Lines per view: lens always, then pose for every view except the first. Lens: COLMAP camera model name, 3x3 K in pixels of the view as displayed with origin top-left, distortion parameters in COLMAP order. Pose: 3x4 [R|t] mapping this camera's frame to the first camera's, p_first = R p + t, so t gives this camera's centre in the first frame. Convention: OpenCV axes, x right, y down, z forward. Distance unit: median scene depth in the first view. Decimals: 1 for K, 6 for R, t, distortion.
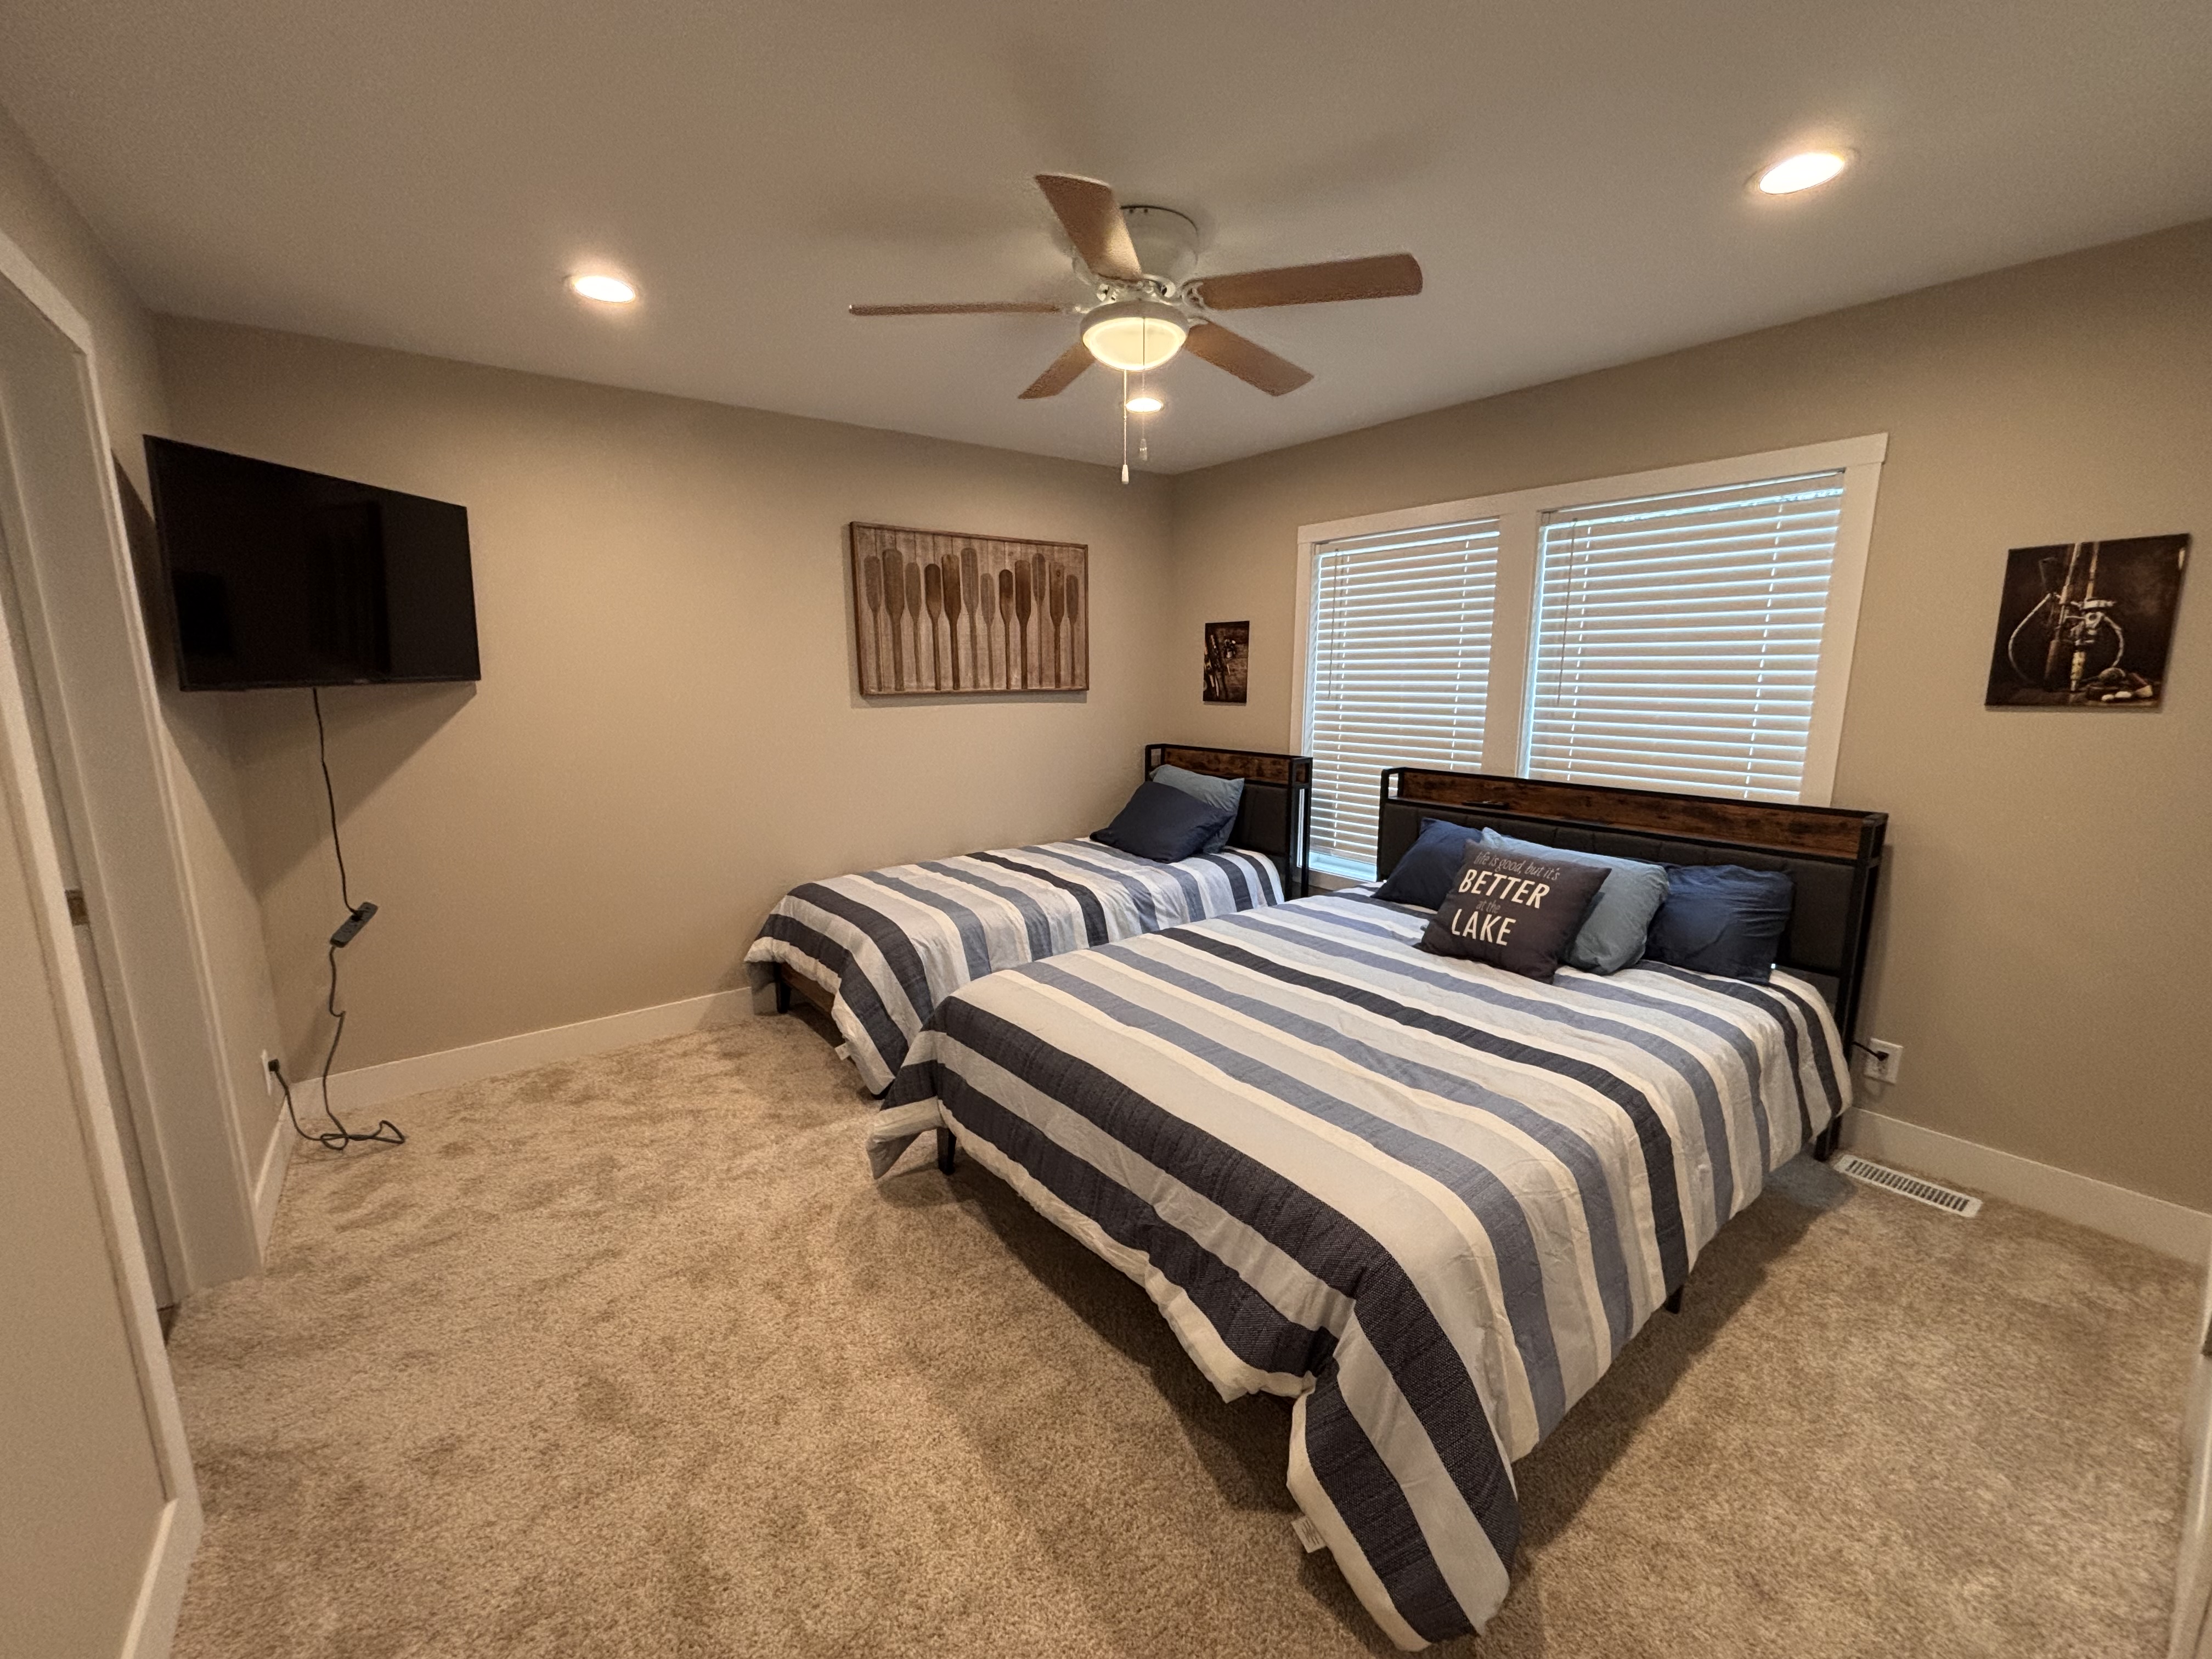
lens RADIAL K [[894.7, 0, 1103.6], [0, 894.7, 828.0], [0, 0, 1]] dist [0.006725, -0.001410]
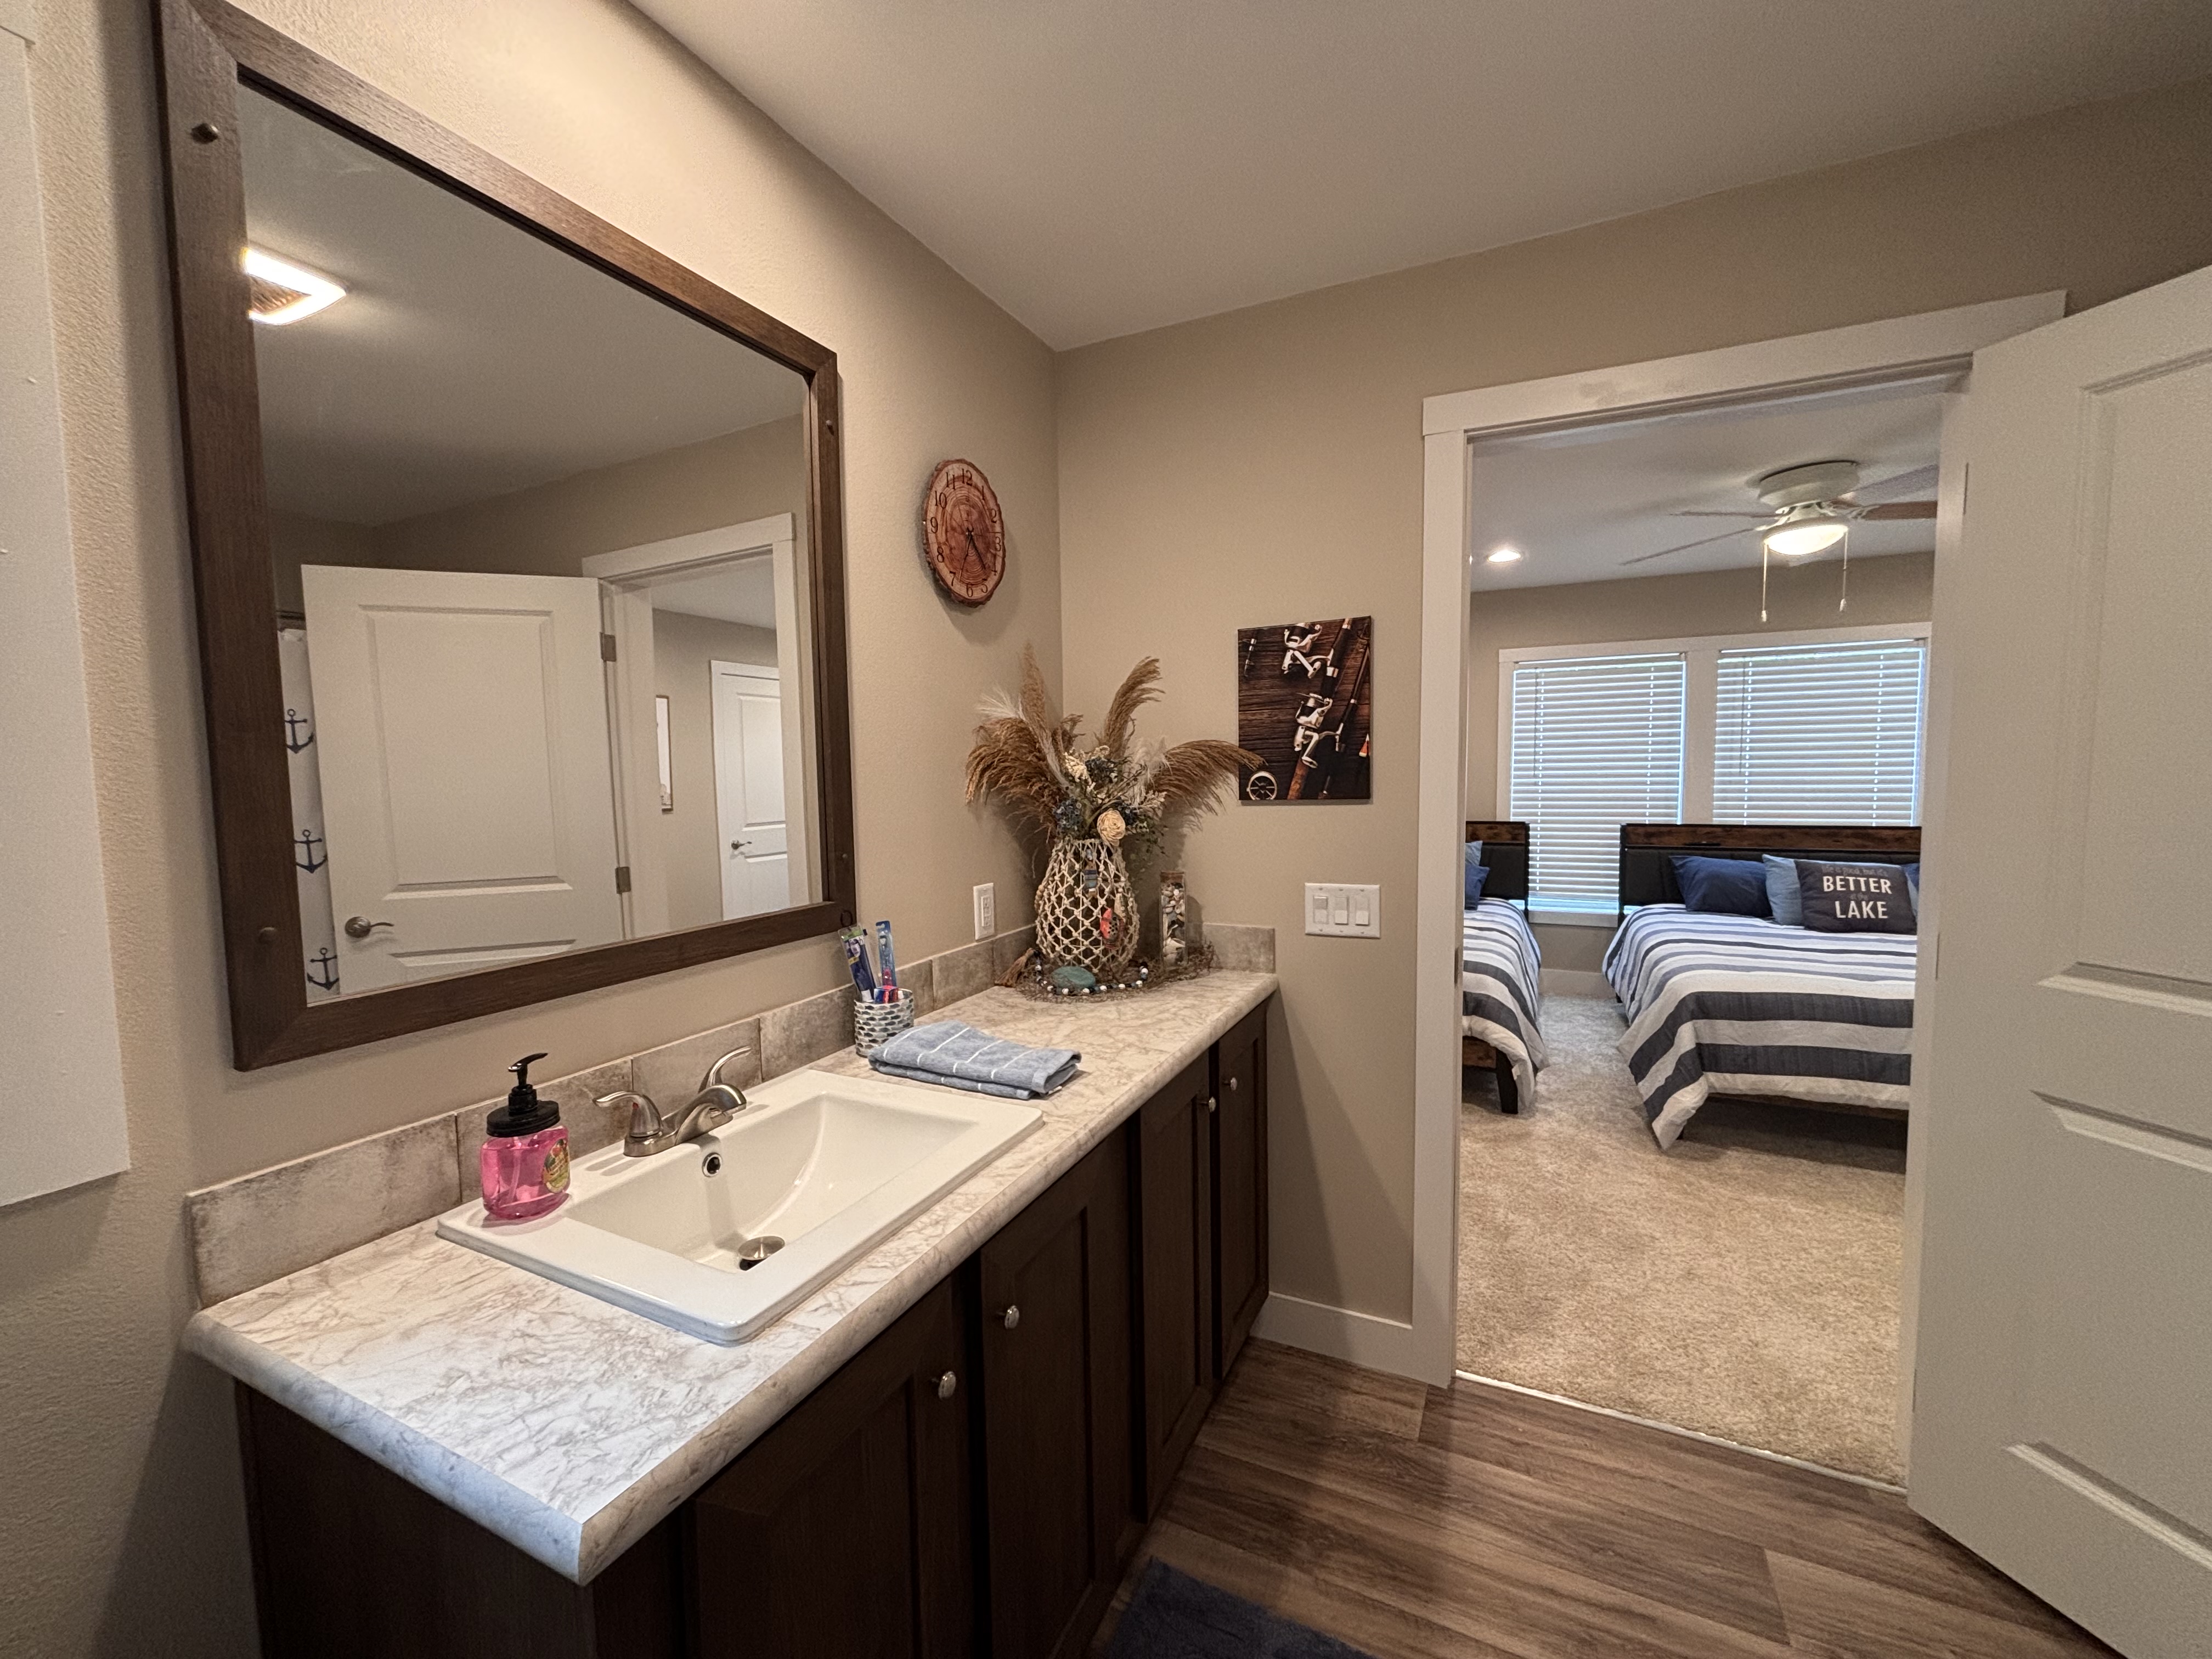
lens RADIAL K [[894.7, 0, 1115.0], [0, 894.7, 832.1], [0, 0, 1]] dist [0.006725, -0.001410]
pose [[0.887918, -0.042029, 0.458077, -1.272698], [0.091986, 0.991927, -0.087292, -0.006483], [-0.450710, 0.119645, 0.884616, 0.161260]]
